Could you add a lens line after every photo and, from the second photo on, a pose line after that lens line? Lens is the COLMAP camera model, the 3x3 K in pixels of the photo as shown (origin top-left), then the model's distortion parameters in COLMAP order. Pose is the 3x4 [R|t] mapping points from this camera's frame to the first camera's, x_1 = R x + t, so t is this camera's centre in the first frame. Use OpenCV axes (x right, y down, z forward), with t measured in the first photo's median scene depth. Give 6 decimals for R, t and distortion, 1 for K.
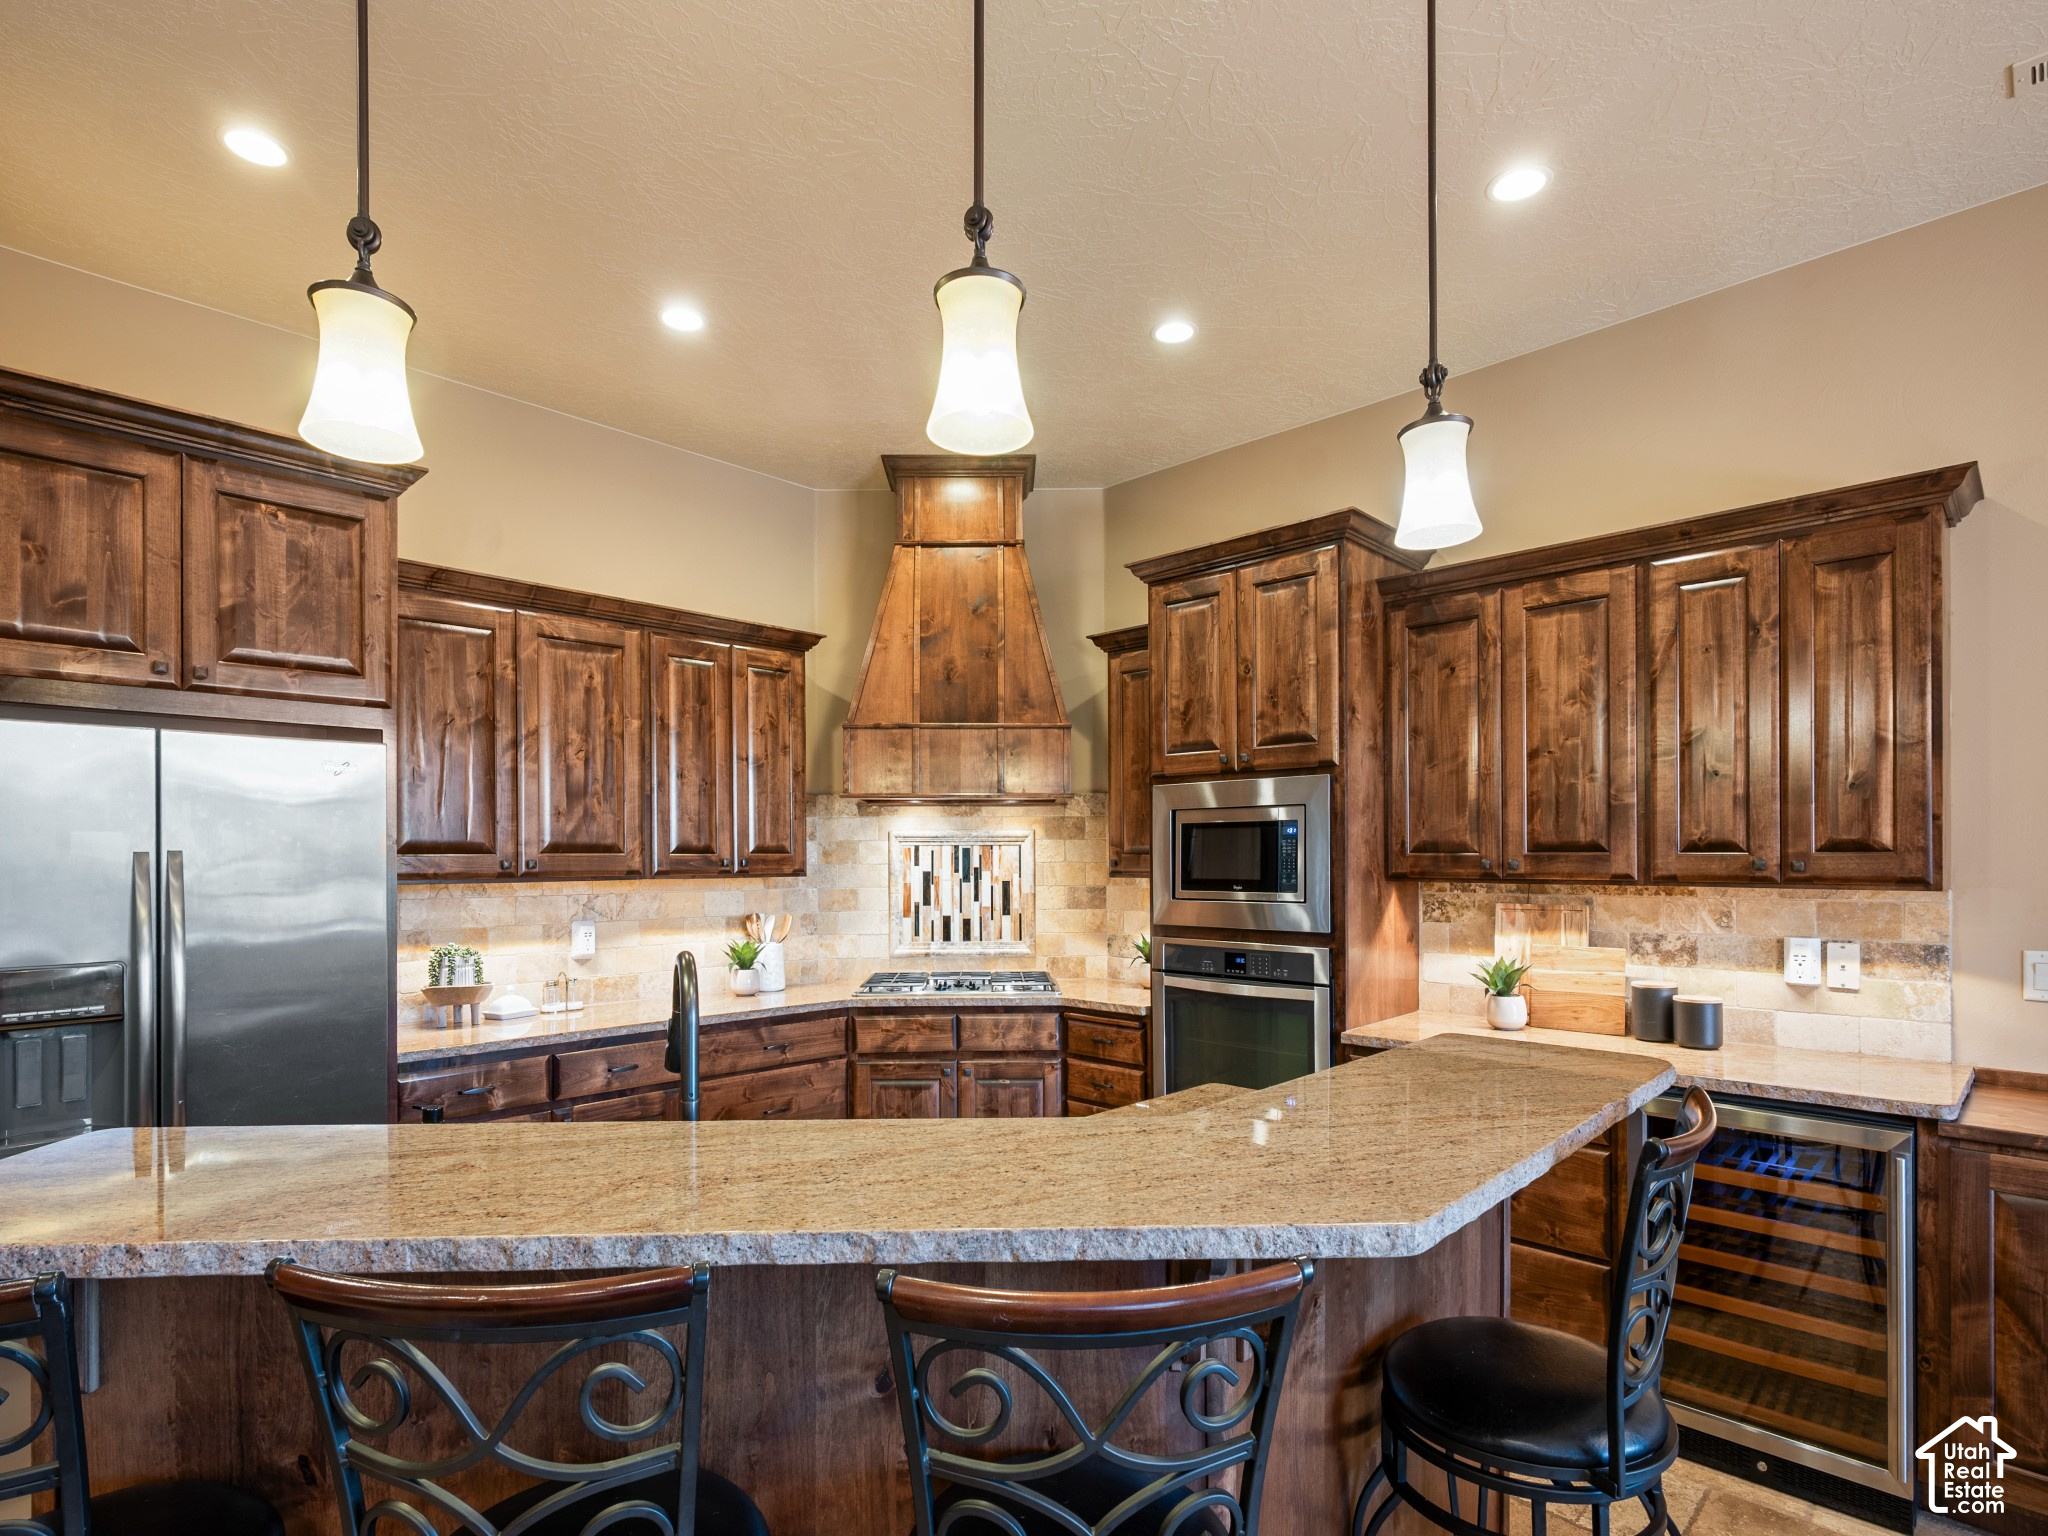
lens RADIAL K [[1016.1, 0, 1022.4], [0, 1016.1, 844.6], [0, 0, 1]] dist [-0.012671, 0.003441]
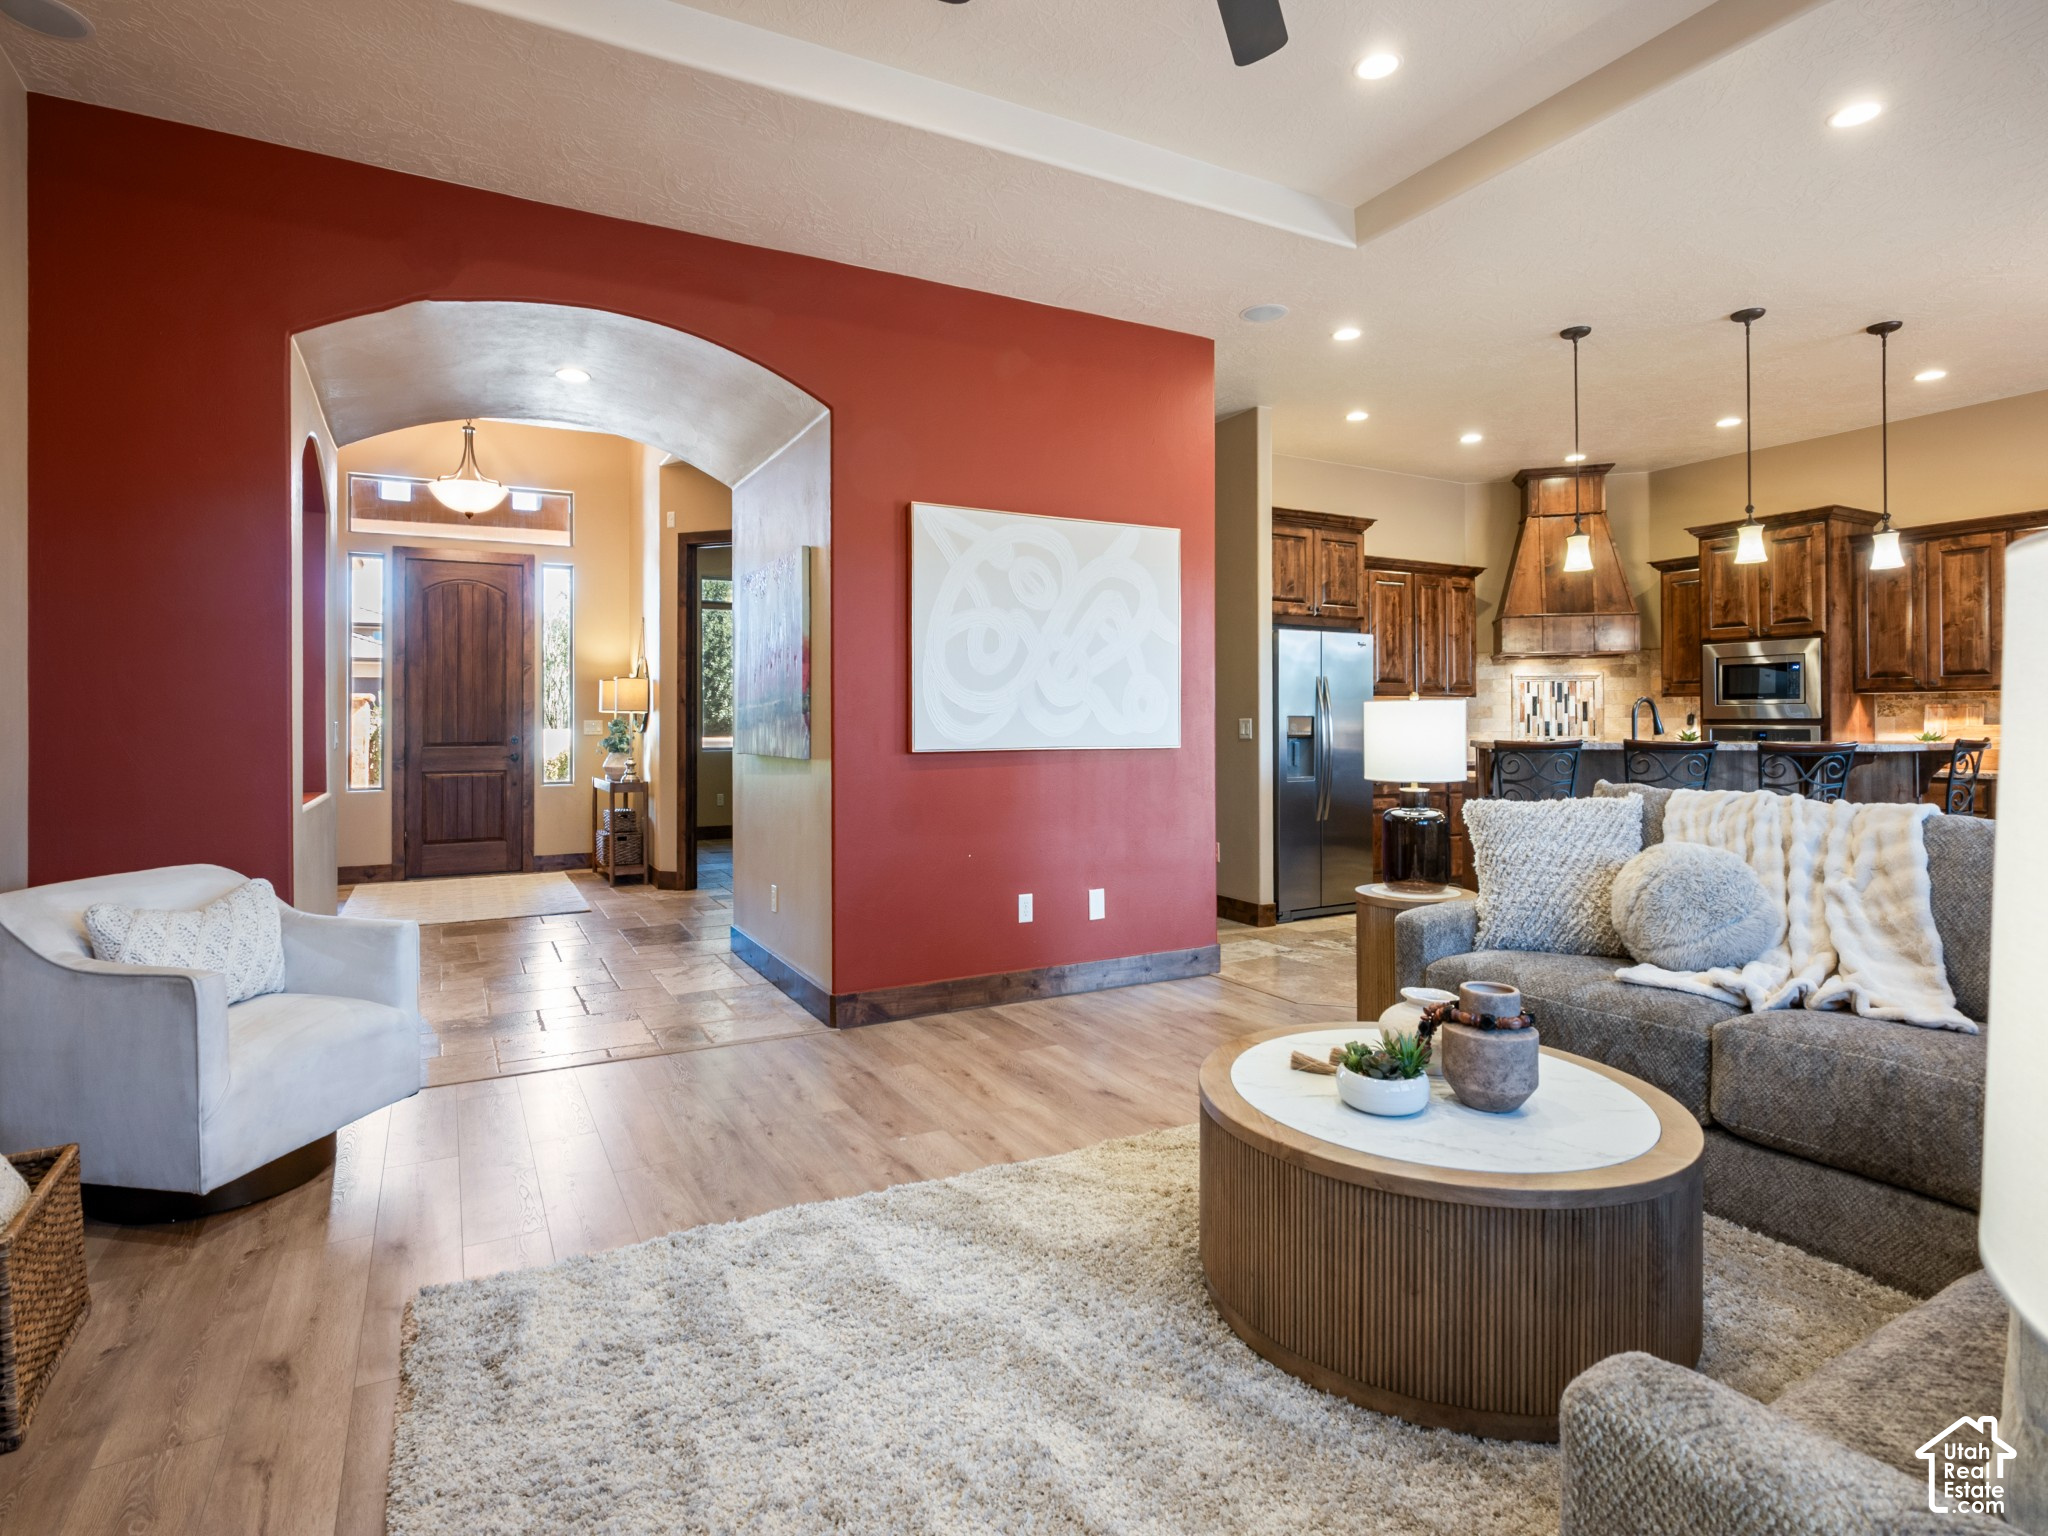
lens RADIAL K [[1016.1, 0, 1006.8], [0, 1016.1, 704.4], [0, 0, 1]] dist [-0.012671, 0.003441]
pose [[0.946317, -0.000438, -0.323240, -0.471525], [-0.001249, 0.999987, -0.005011, 0.060482], [0.323238, 0.005146, 0.946304, -1.151982]]
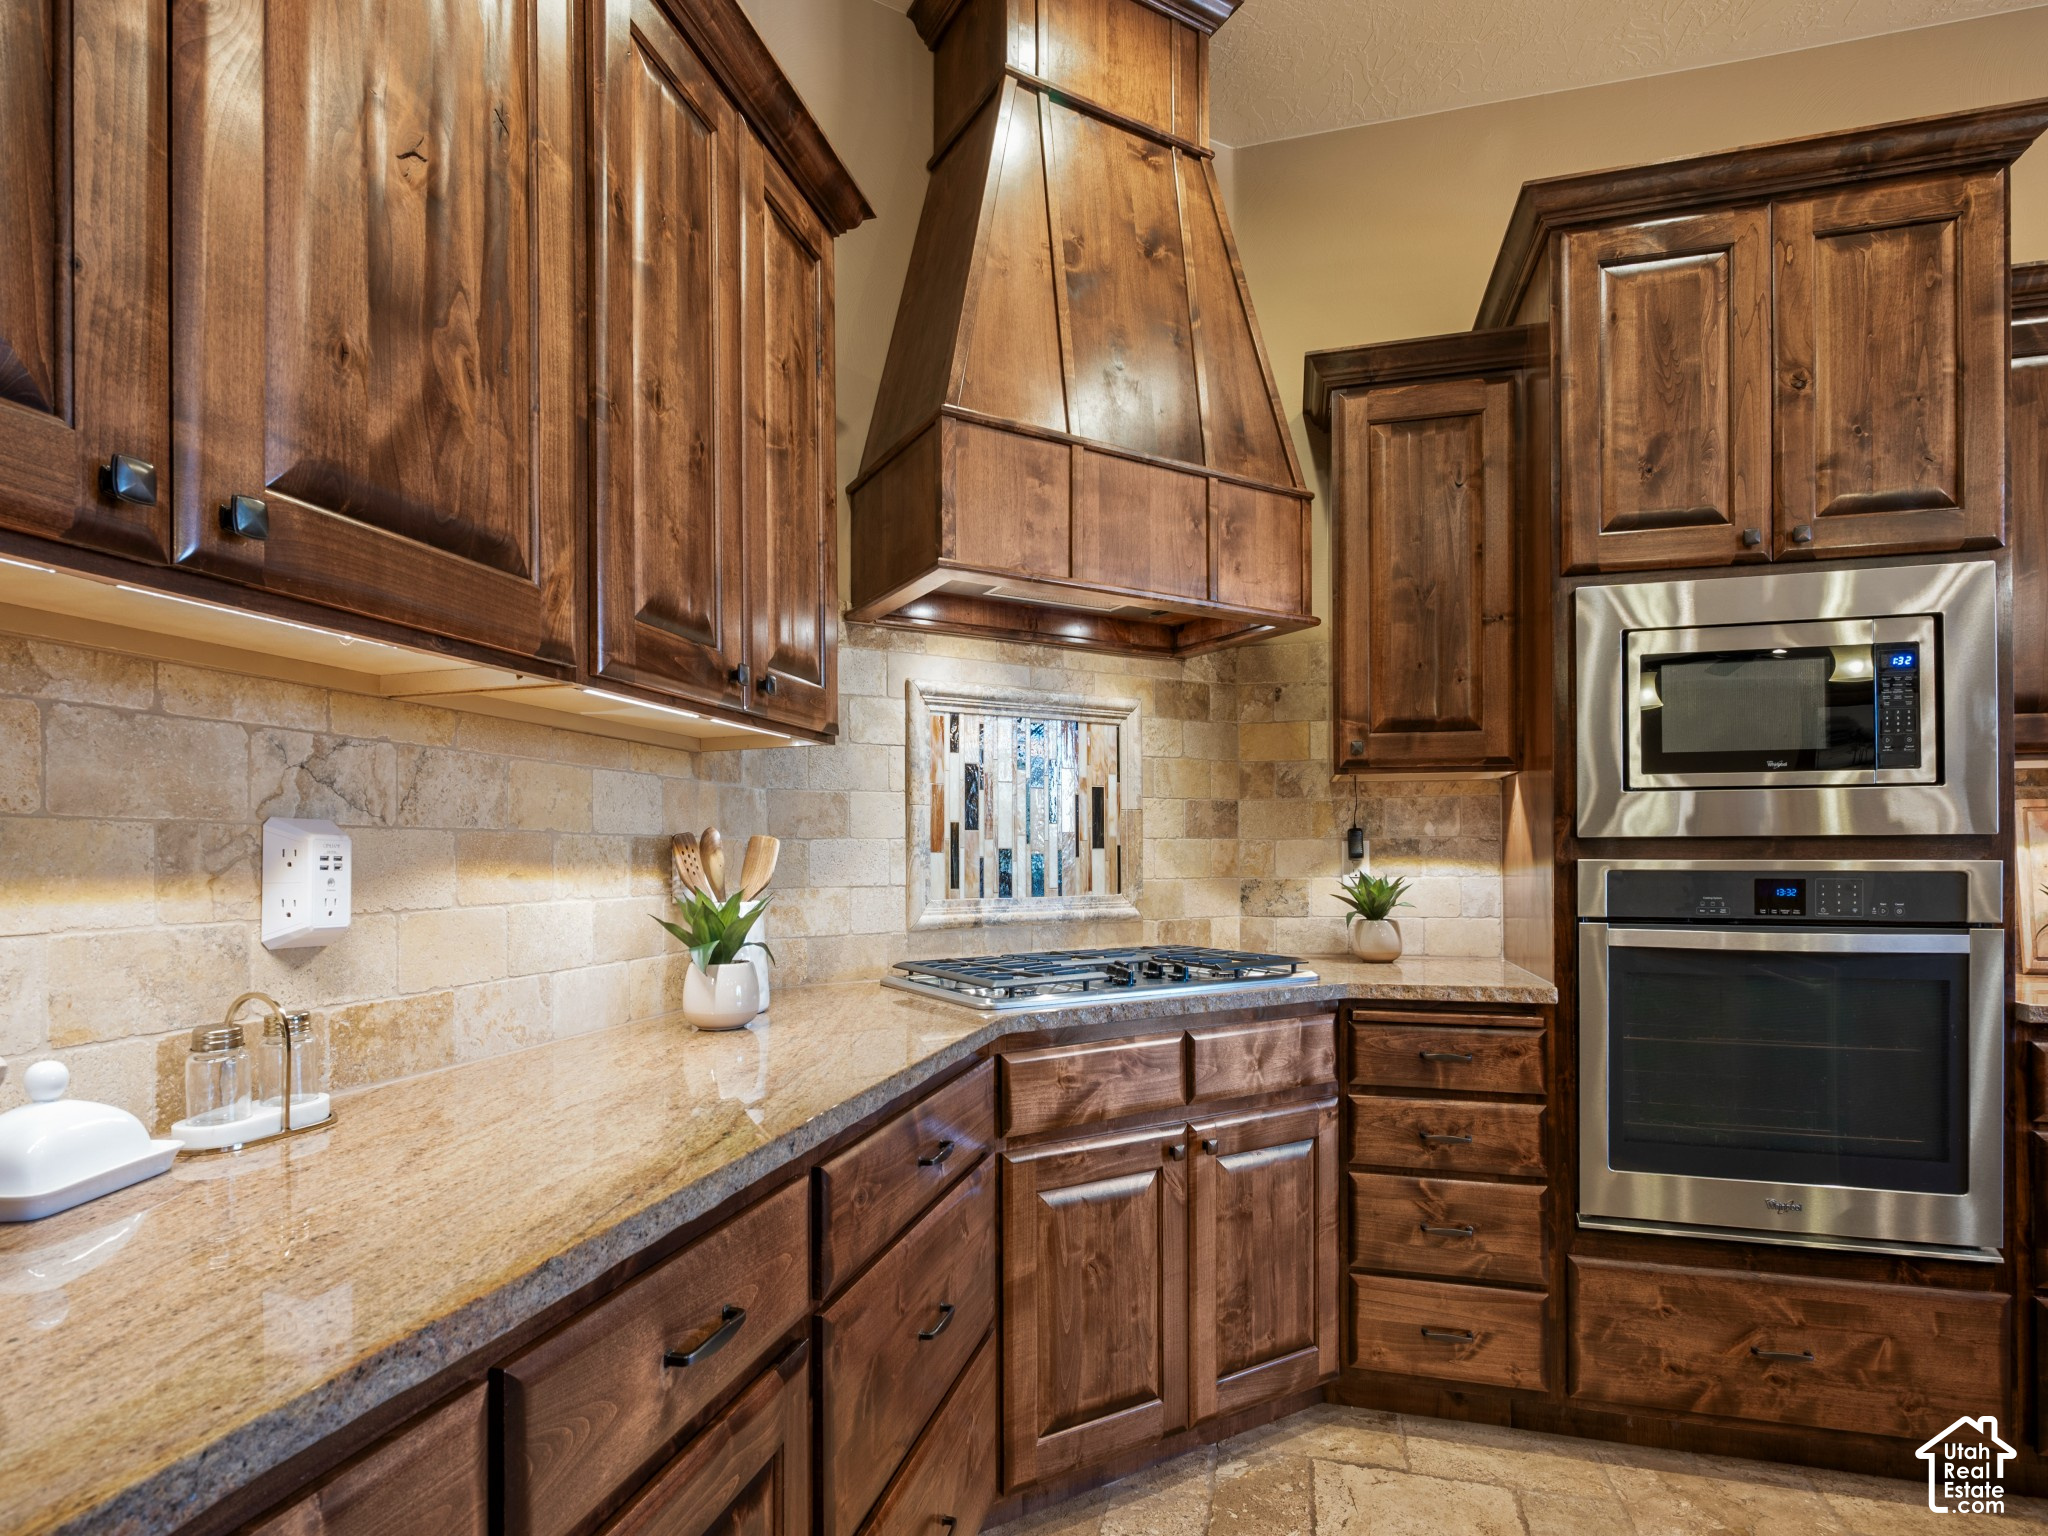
lens RADIAL K [[1016.1, 0, 1008.9], [0, 1016.1, 843.7], [0, 0, 1]] dist [-0.012671, 0.003441]
pose [[0.877912, 0.006138, 0.478782, -0.392482], [-0.006535, 0.999978, -0.000836, 0.081278], [-0.478777, -0.002395, 0.877933, 0.640012]]
